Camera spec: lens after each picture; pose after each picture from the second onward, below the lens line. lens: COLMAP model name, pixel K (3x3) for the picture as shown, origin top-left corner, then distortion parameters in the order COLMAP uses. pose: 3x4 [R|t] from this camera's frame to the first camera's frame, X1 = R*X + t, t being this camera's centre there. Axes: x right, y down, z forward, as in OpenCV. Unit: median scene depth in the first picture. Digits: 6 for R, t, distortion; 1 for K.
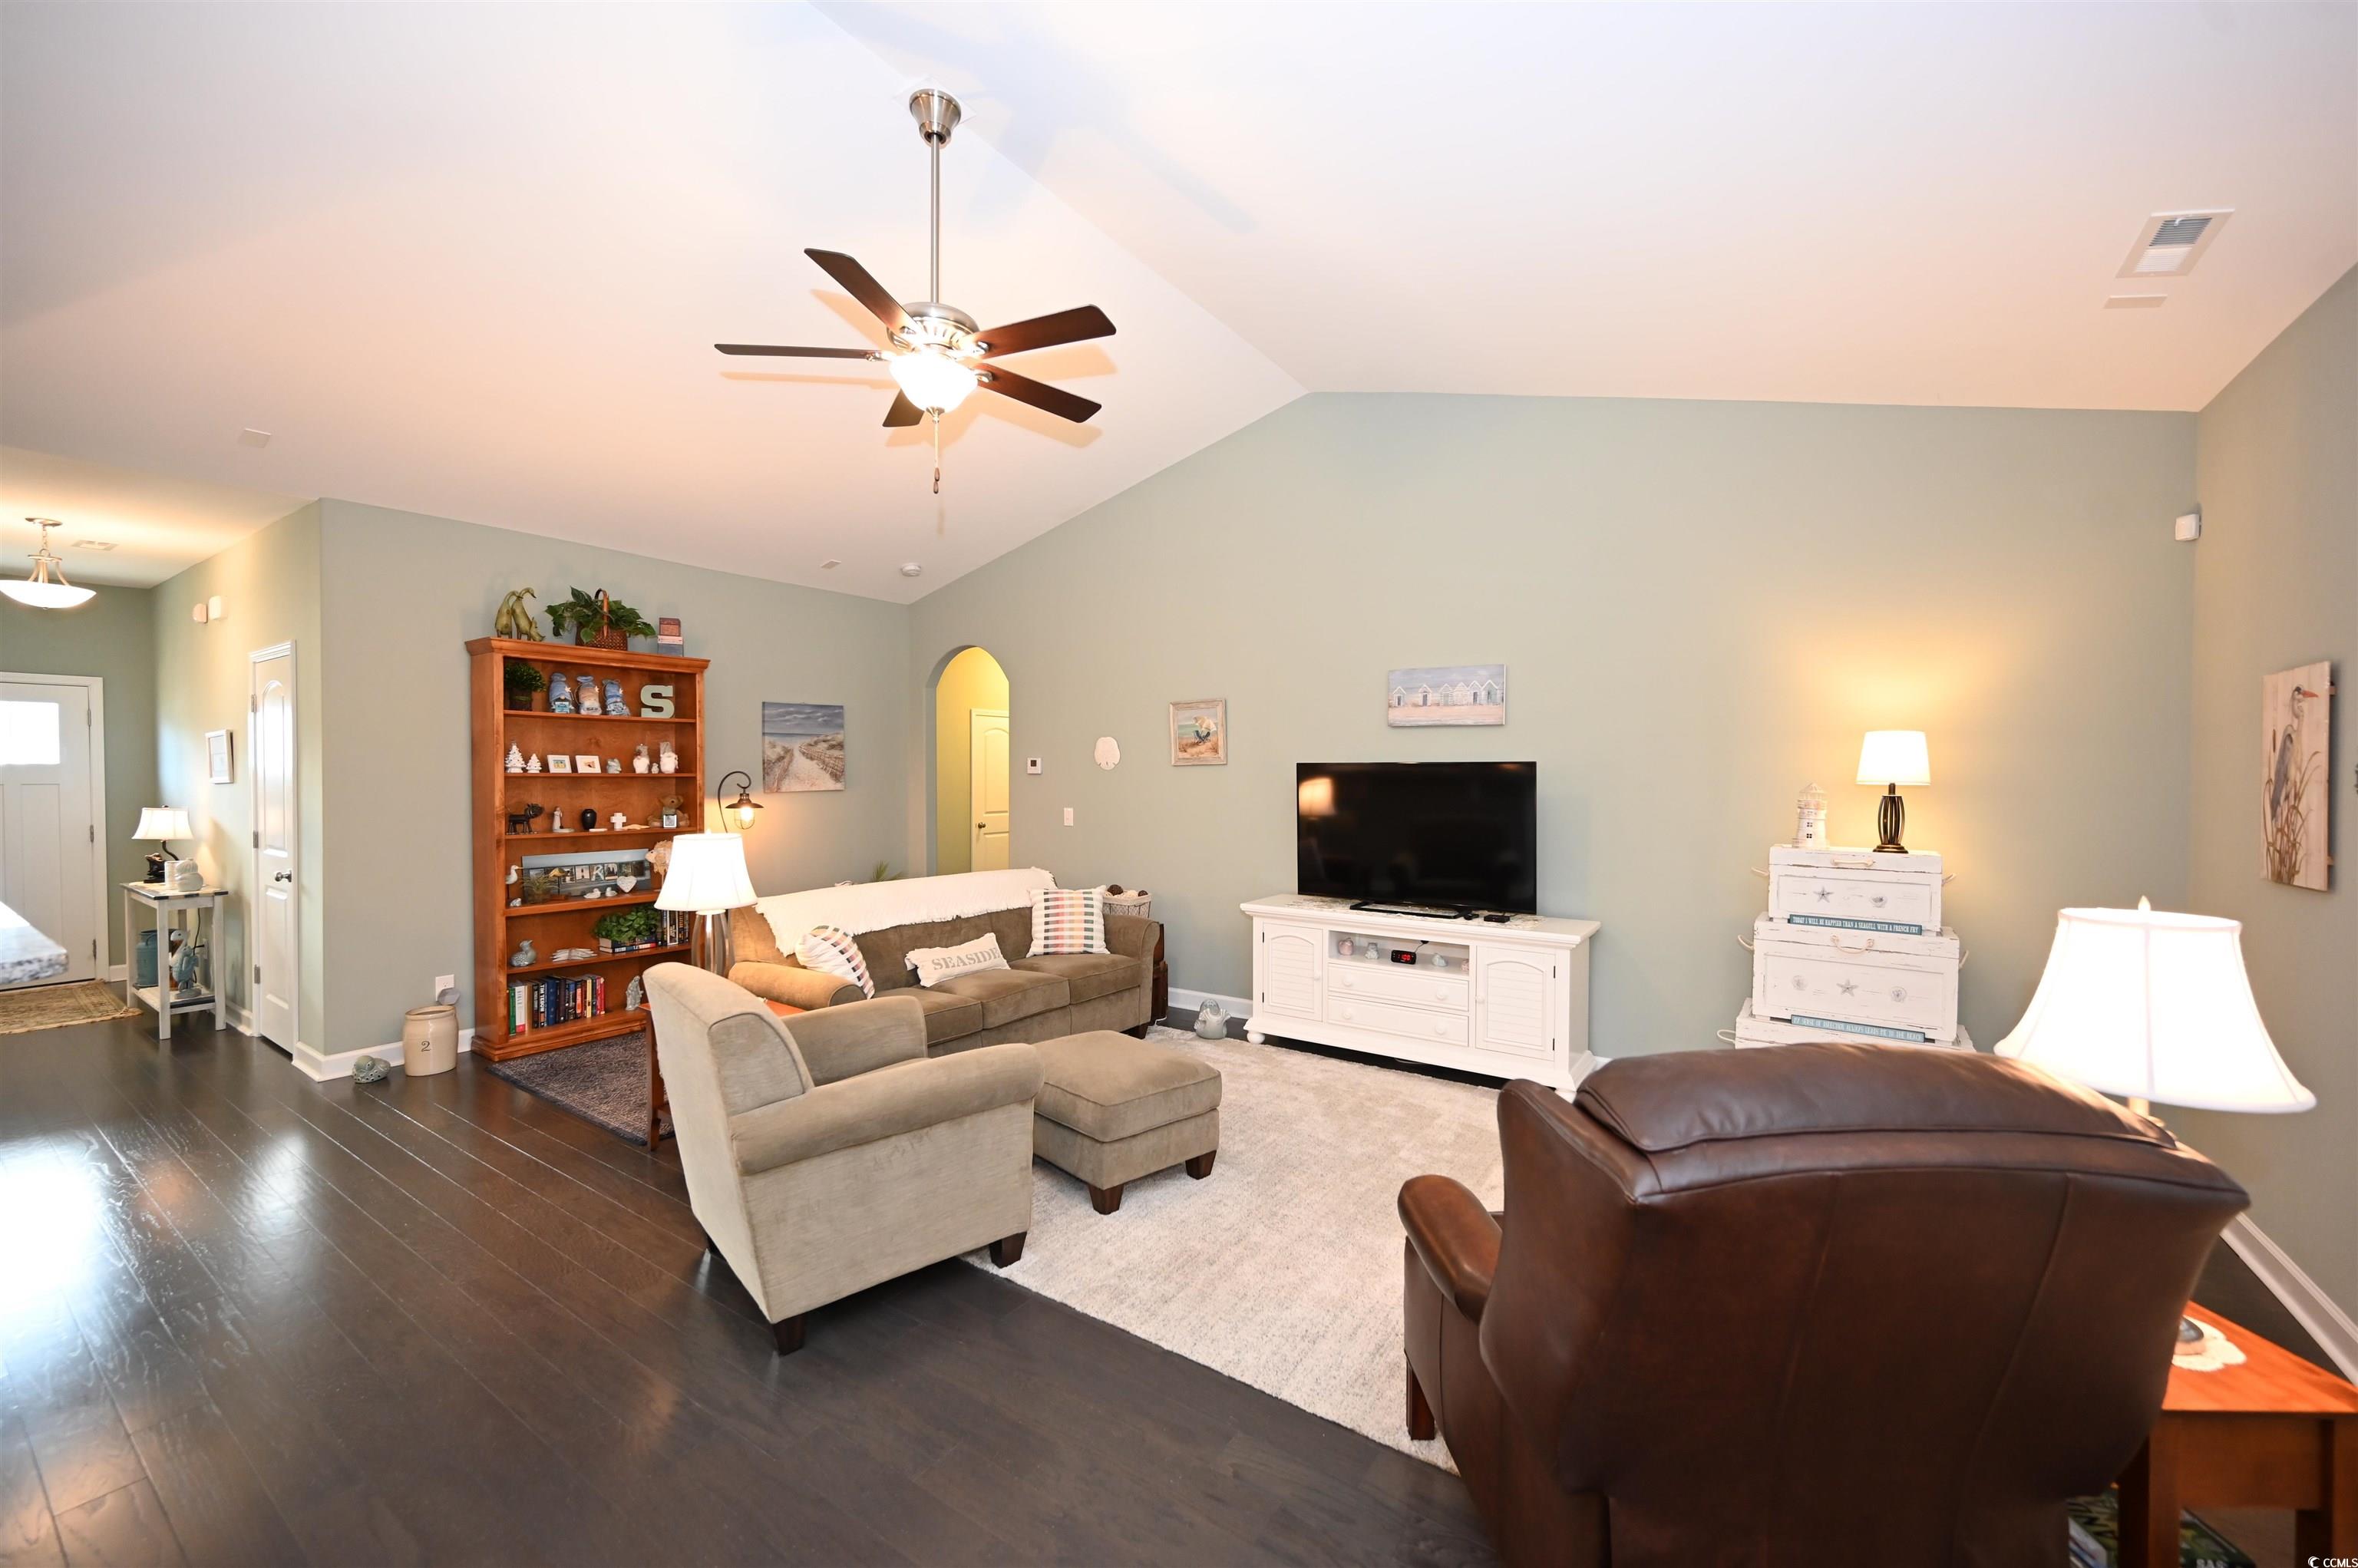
lens RADIAL K [[929.9, 0, 1189.5], [0, 929.9, 775.5], [0, 0, 1]] dist [0.002716, -0.000488]
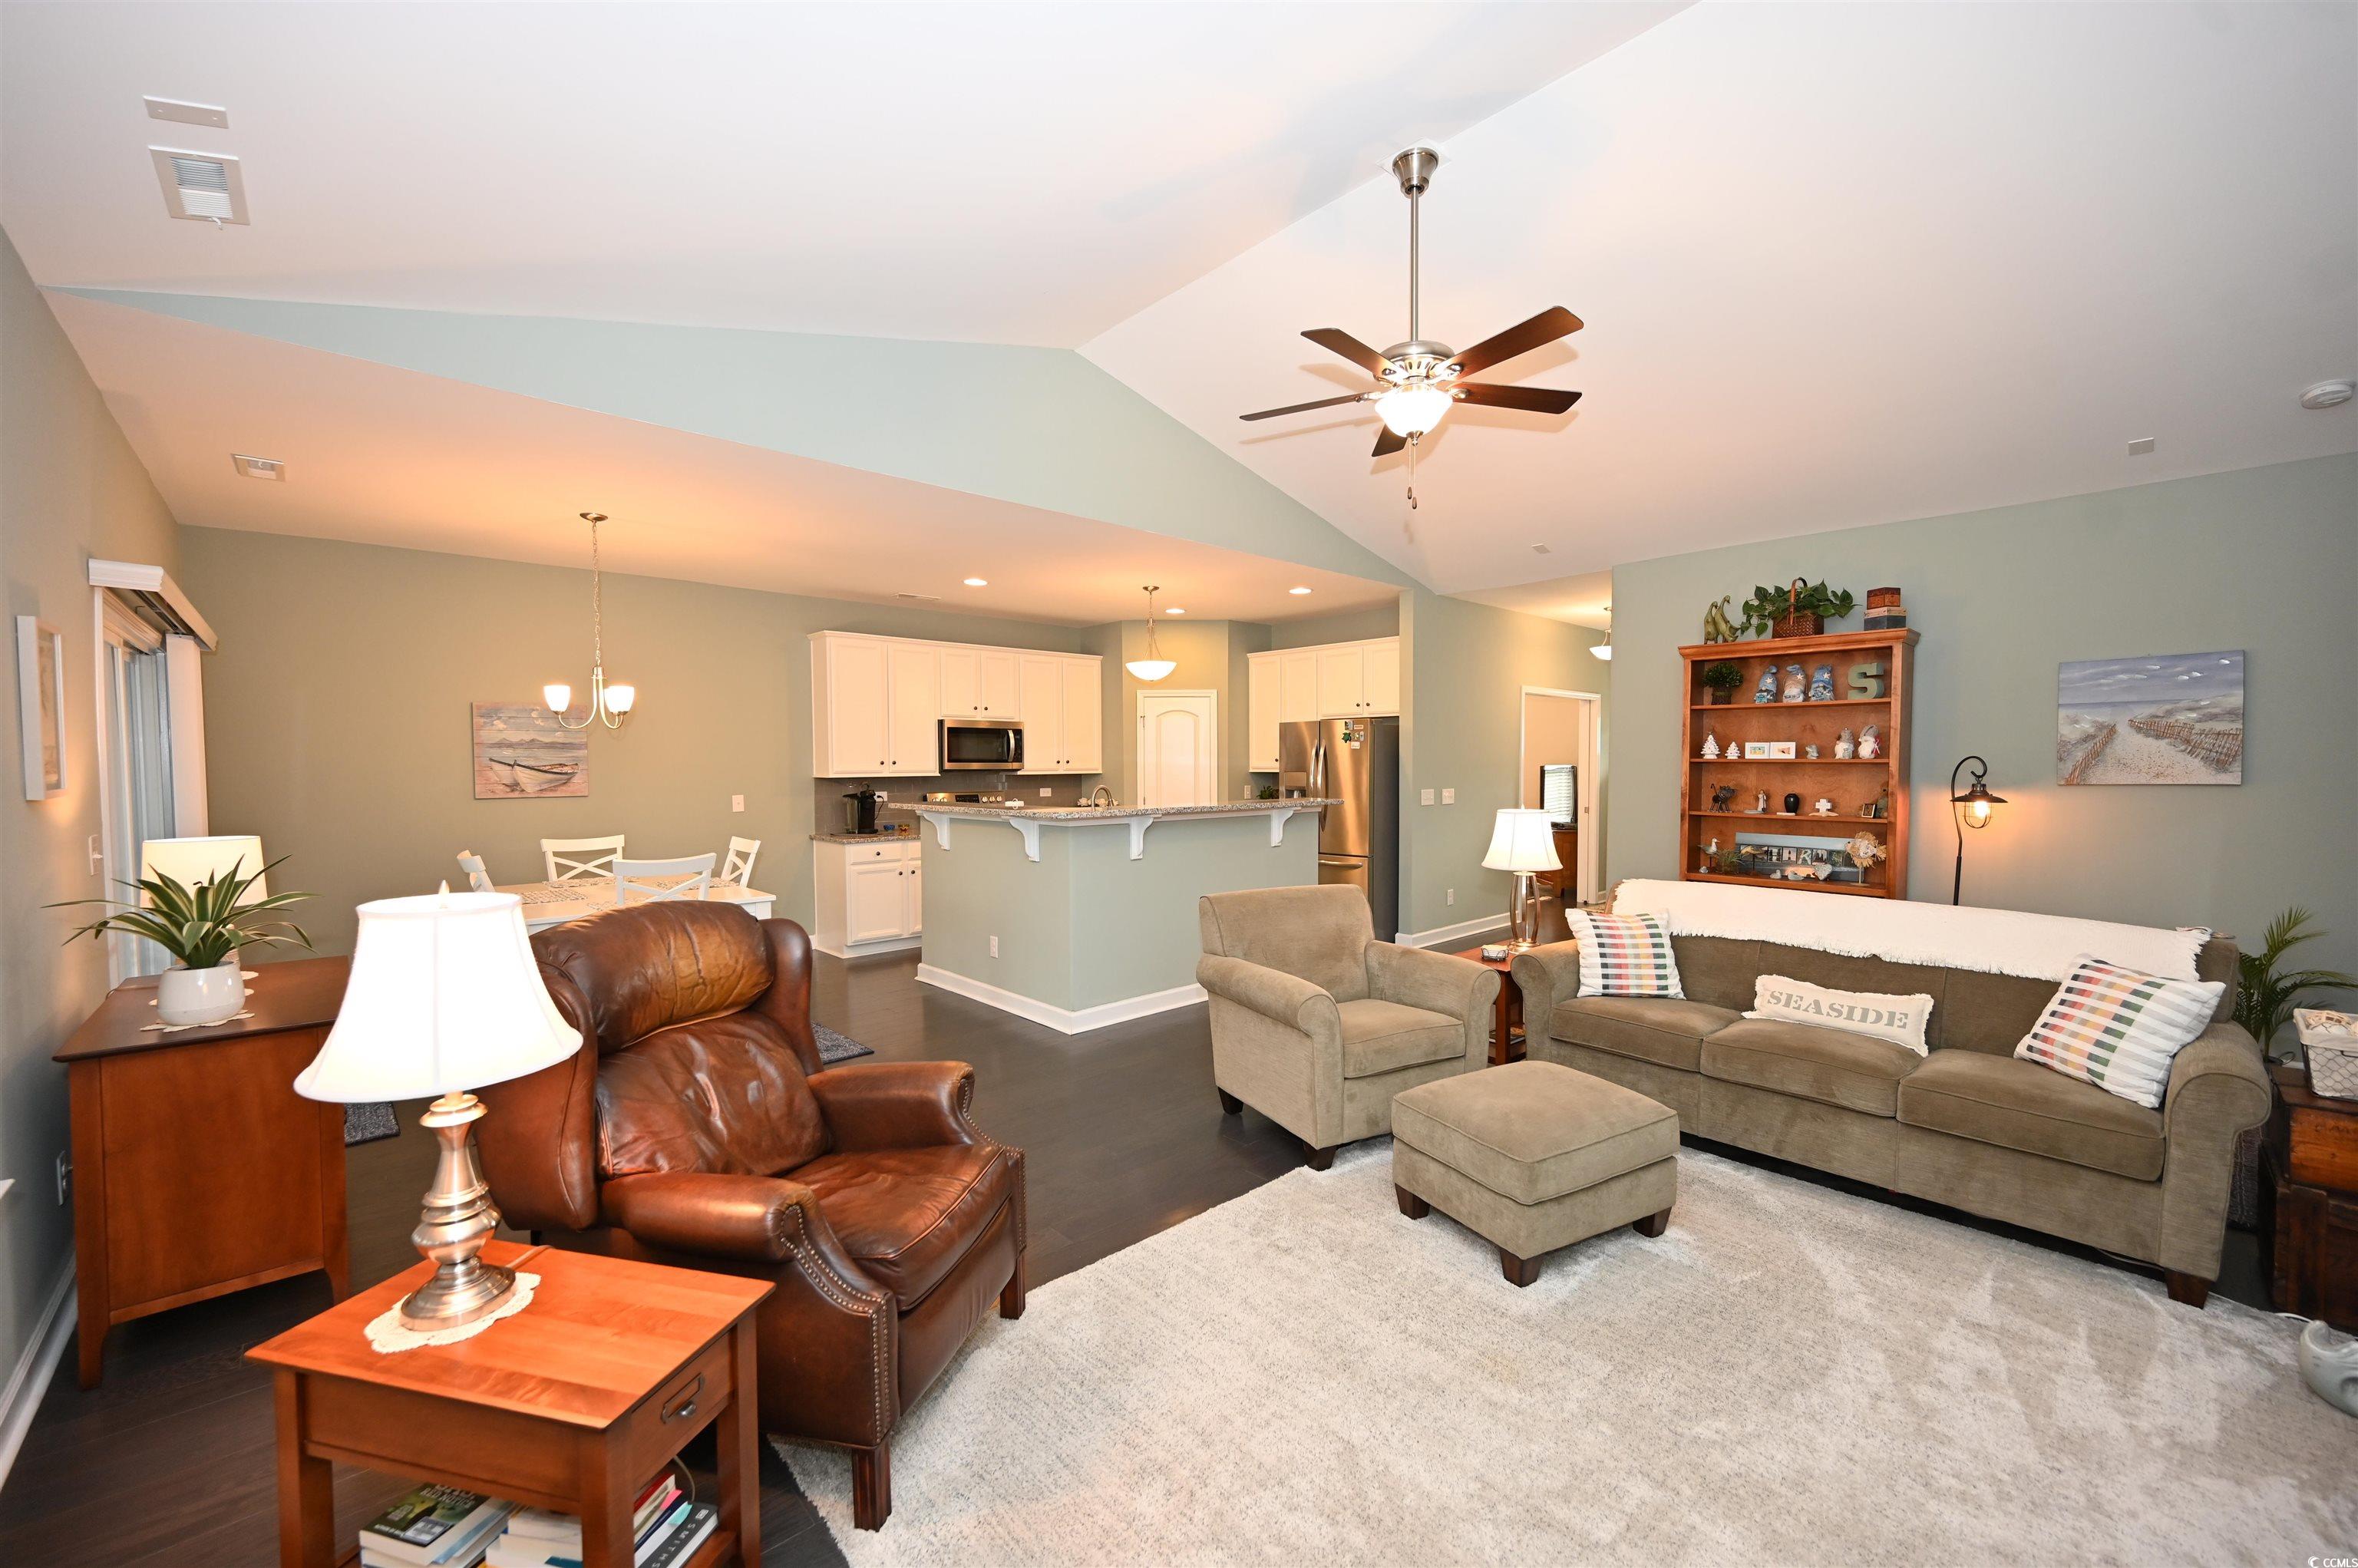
lens RADIAL K [[929.9, 0, 1177.6], [0, 929.9, 783.3], [0, 0, 1]] dist [0.002716, -0.000488]
pose [[-0.232775, 0.021943, -0.972283, 0.506455], [-0.001442, 0.999737, 0.022908, 0.001696], [0.972530, 0.006734, -0.232682, 0.564968]]
